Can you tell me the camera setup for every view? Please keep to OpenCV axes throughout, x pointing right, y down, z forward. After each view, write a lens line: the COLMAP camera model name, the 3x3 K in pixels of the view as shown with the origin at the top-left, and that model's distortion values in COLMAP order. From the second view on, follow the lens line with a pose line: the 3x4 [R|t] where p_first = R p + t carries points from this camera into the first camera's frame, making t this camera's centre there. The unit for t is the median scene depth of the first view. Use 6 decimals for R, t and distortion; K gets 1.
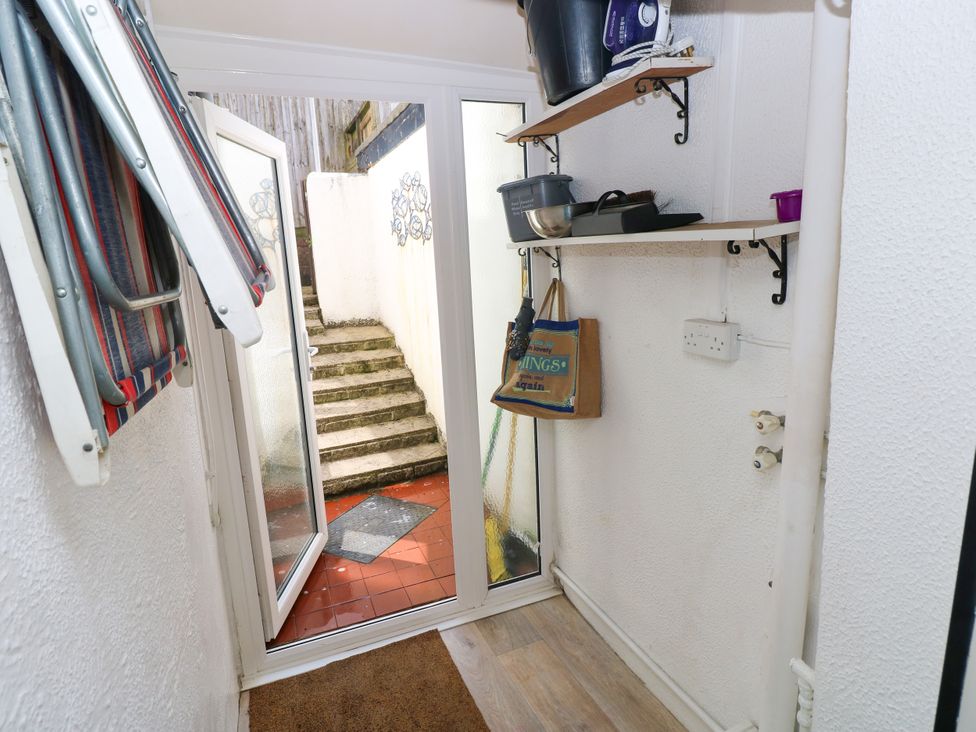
lens RADIAL K [[506.4, 0, 484.1], [0, 506.4, 357.3], [0, 0, 1]] dist [0.000915, -0.015761]
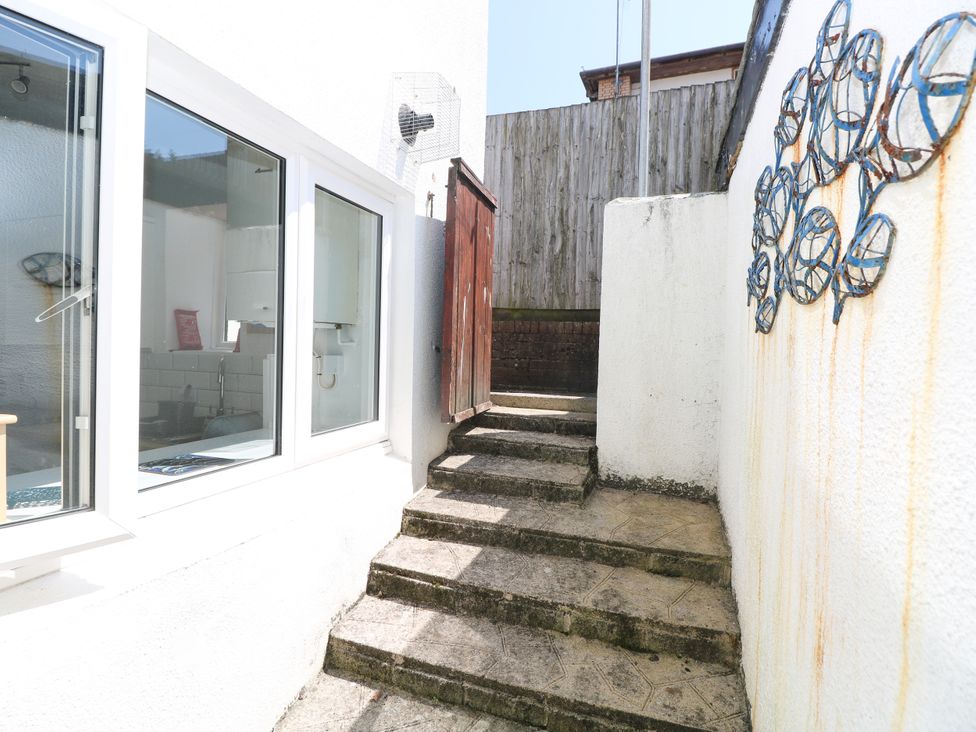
lens RADIAL K [[506.4, 0, 484.1], [0, 506.4, 357.3], [0, 0, 1]] dist [0.000915, -0.015761]
pose [[0.727730, 0.074717, -0.681782, -0.059892], [-0.197090, 0.974903, -0.103532, -0.114925], [0.656936, 0.209716, 0.724192, 0.553324]]
